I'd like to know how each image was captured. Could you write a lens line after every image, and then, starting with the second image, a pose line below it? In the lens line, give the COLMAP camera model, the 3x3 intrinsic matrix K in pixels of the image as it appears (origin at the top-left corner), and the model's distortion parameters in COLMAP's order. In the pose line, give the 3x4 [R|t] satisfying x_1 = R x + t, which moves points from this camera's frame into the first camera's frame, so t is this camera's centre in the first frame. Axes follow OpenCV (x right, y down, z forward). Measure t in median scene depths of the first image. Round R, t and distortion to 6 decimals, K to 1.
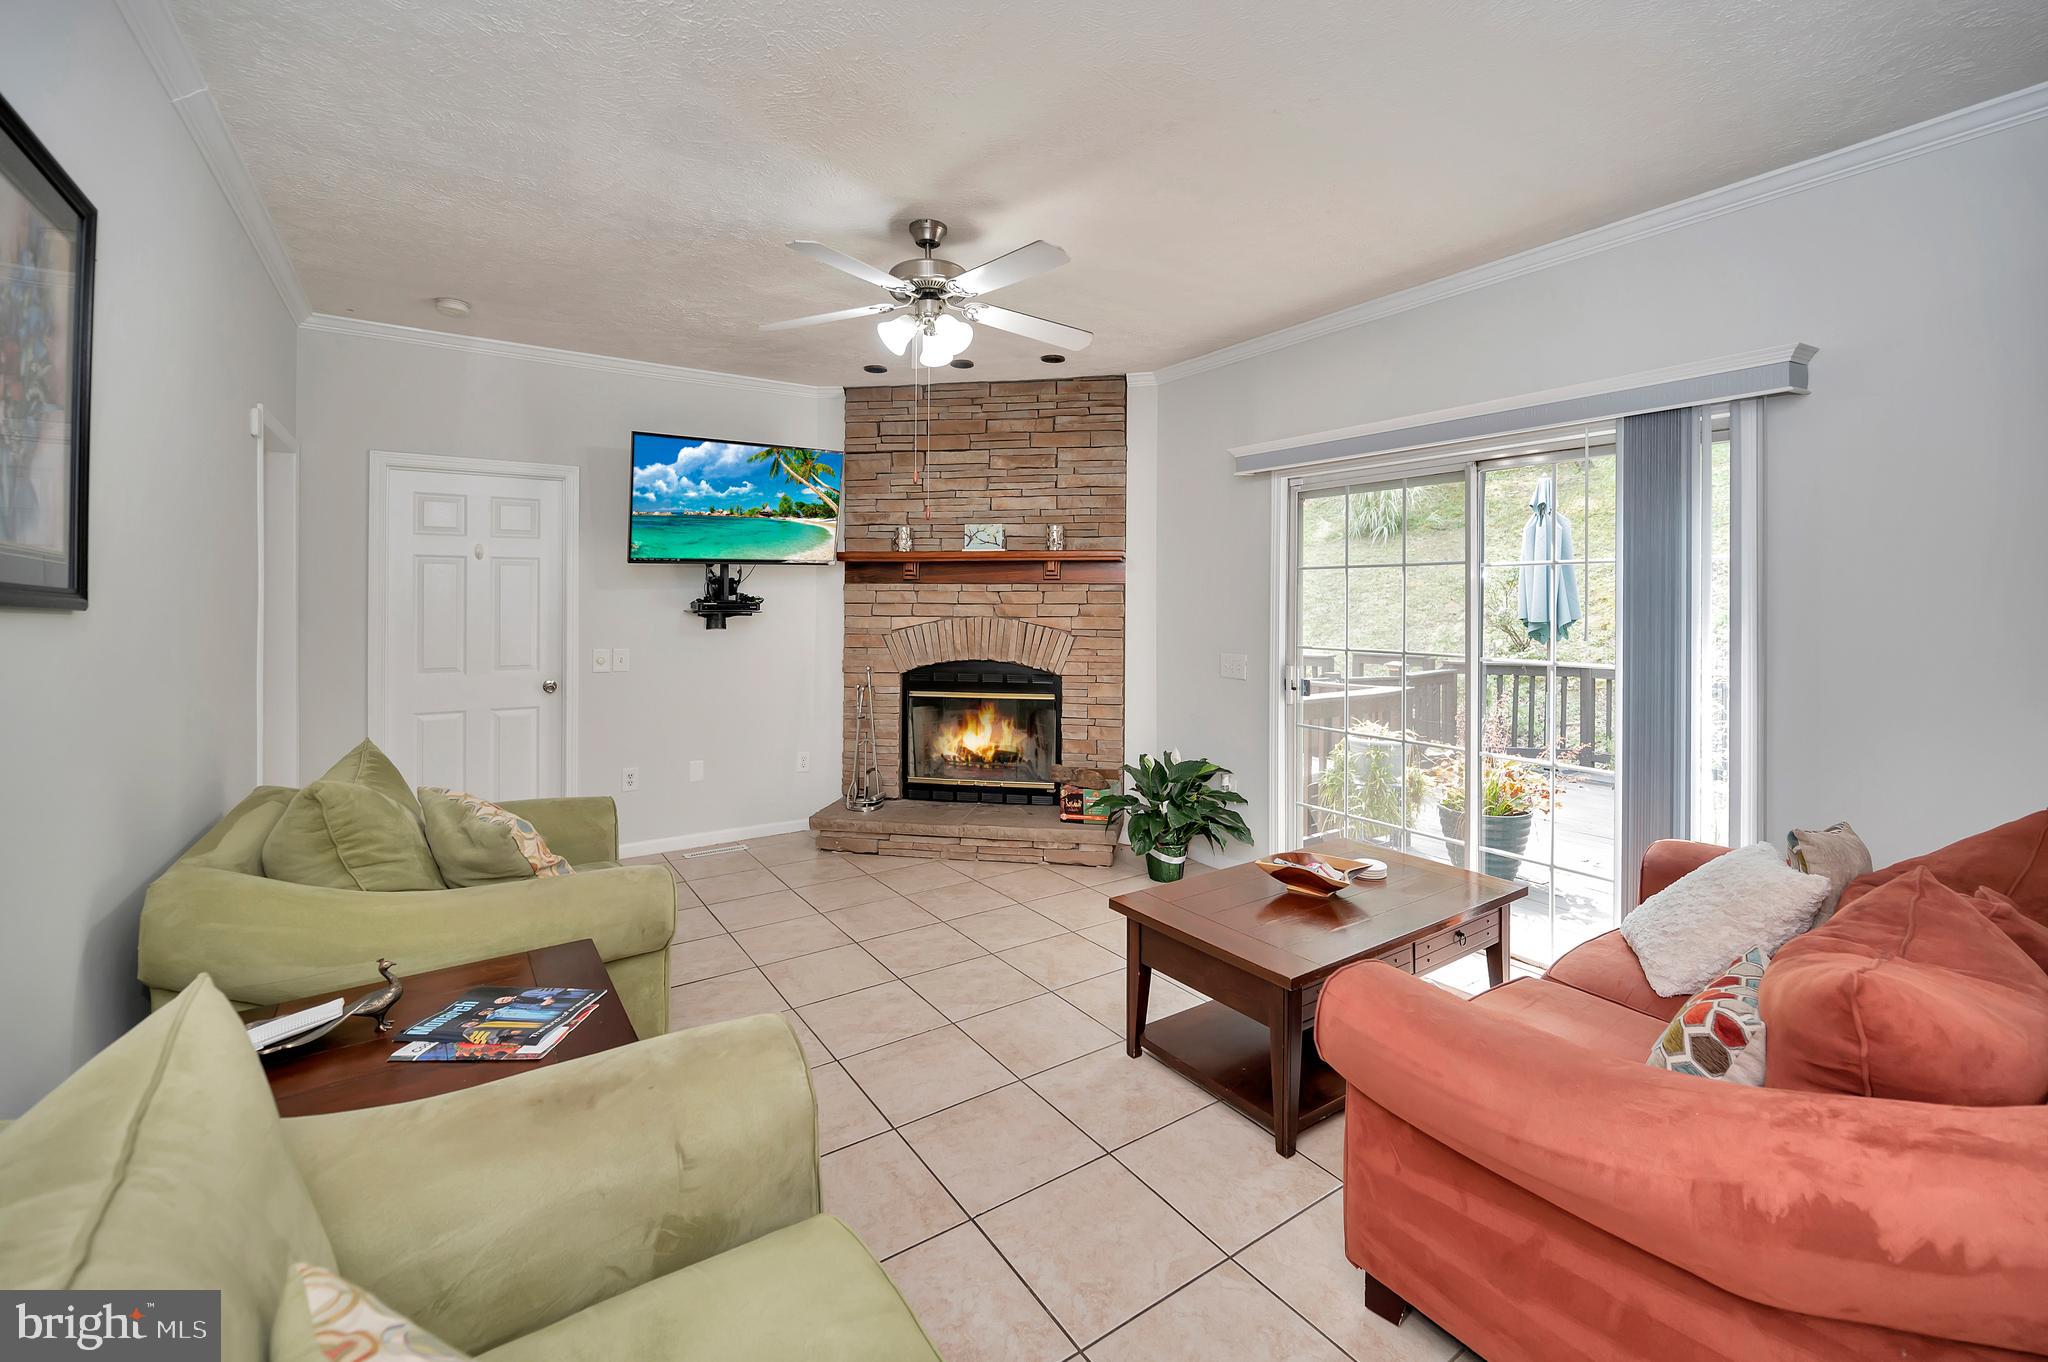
lens RADIAL K [[849.4, 0, 1038.5], [0, 849.4, 601.0], [0, 0, 1]] dist [-0.001376, -0.000018]
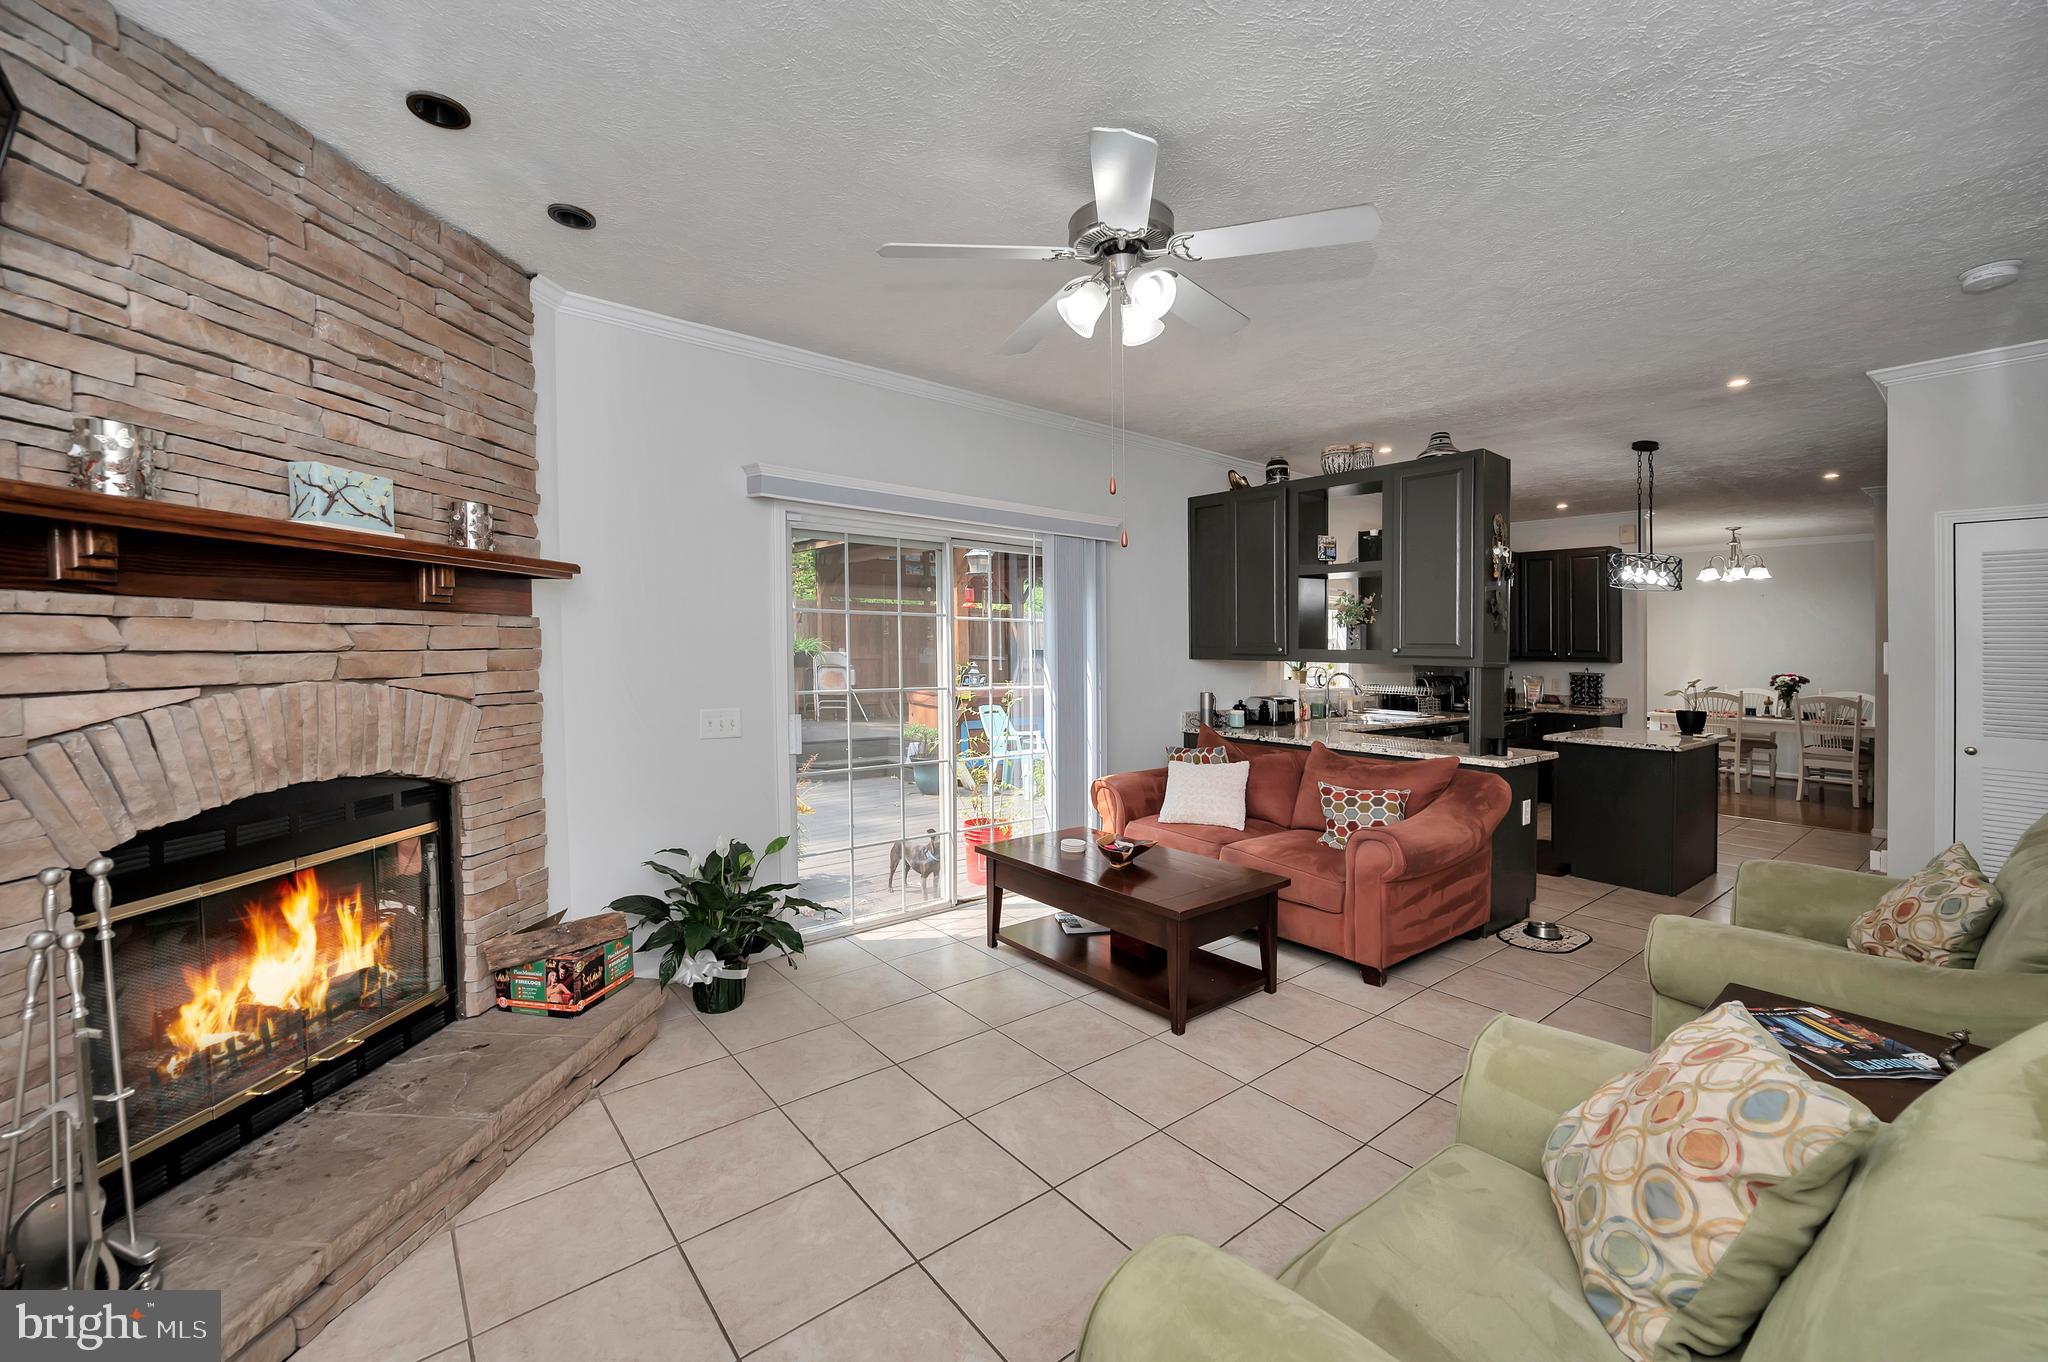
lens RADIAL K [[823.9, 0, 1029.5], [0, 823.9, 650.7], [0, 0, 1]] dist [0.001928, 0.000001]
pose [[-0.077660, -0.012086, 0.996907, -0.513829], [-0.010113, 0.999885, 0.011334, -0.005069], [-0.996929, -0.009201, -0.077773, 0.675214]]
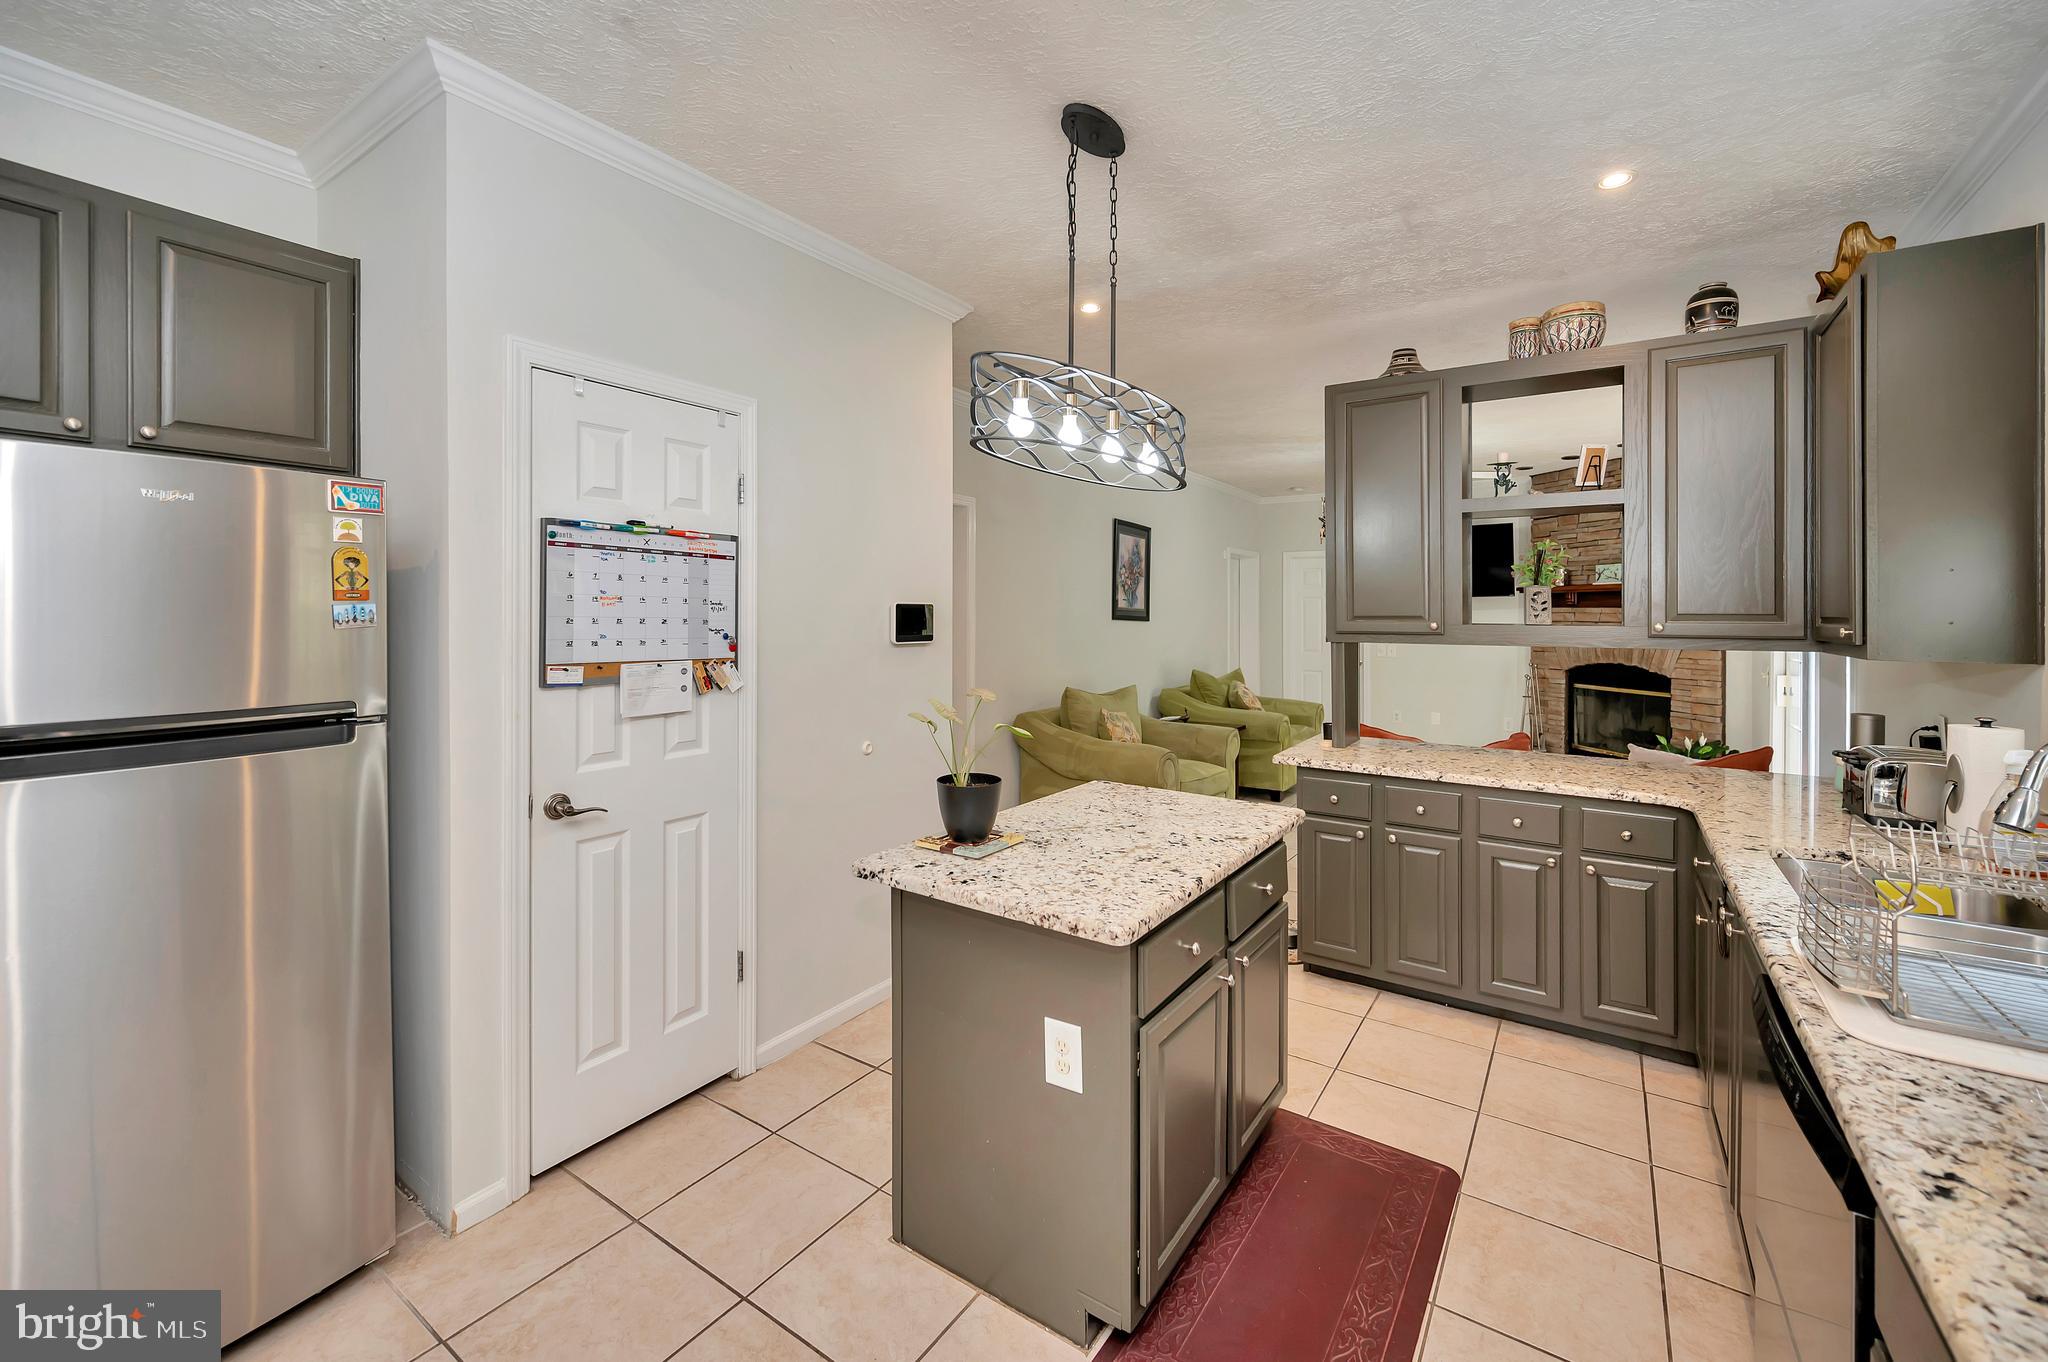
lens RADIAL K [[832.8, 0, 1030.4], [0, 832.8, 615.9], [0, 0, 1]] dist [-0.000475, 0.000066]
pose [[0.359990, -0.000087, -0.932956, 0.841975], [-0.001820, 0.999998, -0.000796, -0.003765], [0.932954, 0.001985, 0.359989, -0.352654]]
